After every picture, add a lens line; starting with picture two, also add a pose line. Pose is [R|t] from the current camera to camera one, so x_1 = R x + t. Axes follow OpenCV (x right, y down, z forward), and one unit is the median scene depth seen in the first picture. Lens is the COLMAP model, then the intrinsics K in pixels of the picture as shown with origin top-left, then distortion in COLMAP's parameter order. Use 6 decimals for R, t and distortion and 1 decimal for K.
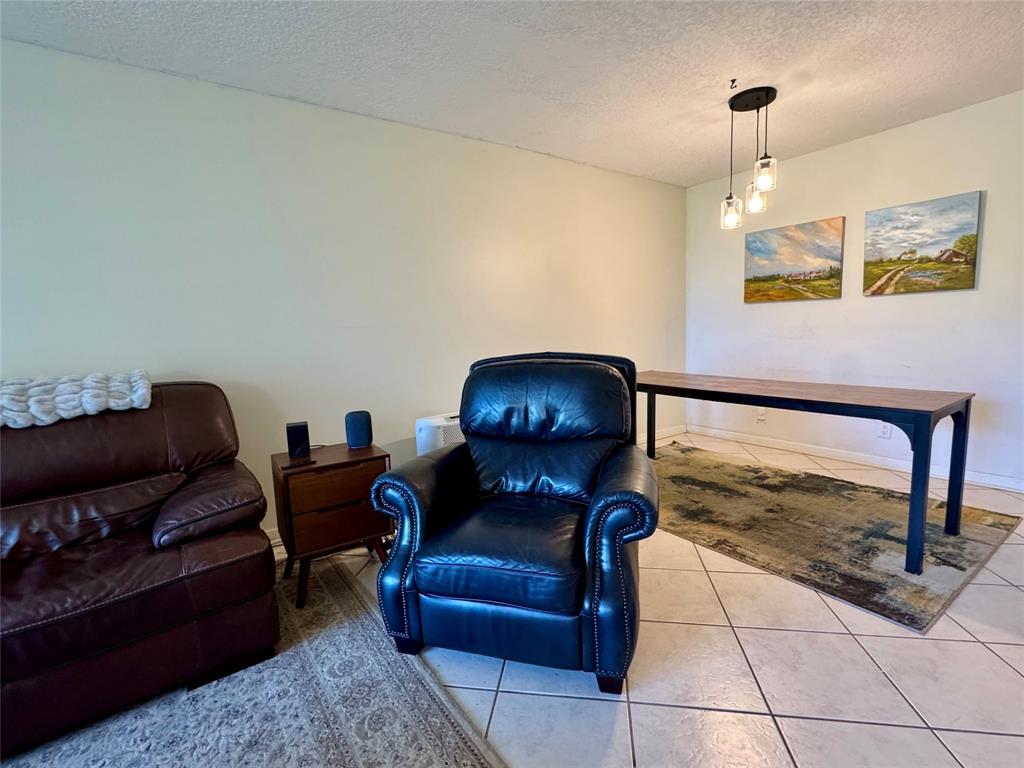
lens RADIAL K [[473.4, 0, 513.9], [0, 473.4, 386.5], [0, 0, 1]] dist [0.000120, 0.000116]
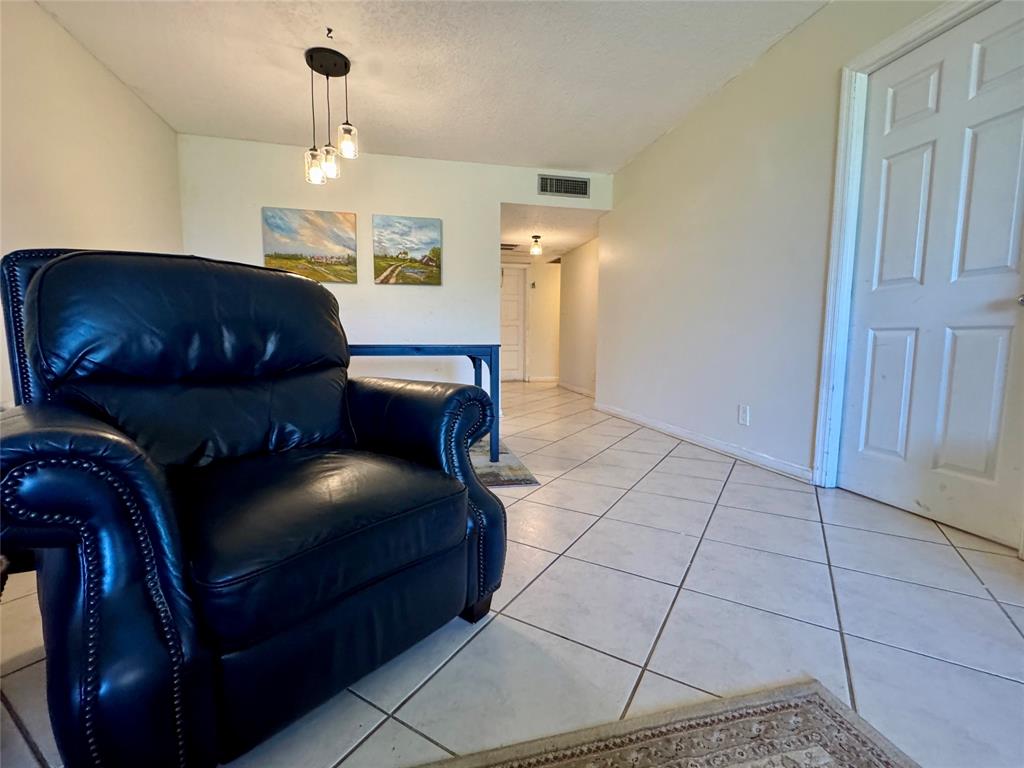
lens RADIAL K [[449.1, 0, 512.7], [0, 449.1, 385.0], [0, 0, 1]] dist [-0.003686, -0.000787]
pose [[0.367415, -0.051096, 0.928653, -0.237843], [0.099920, 0.994879, 0.015207, 0.094950], [-0.924674, 0.087204, 0.370639, 0.274848]]
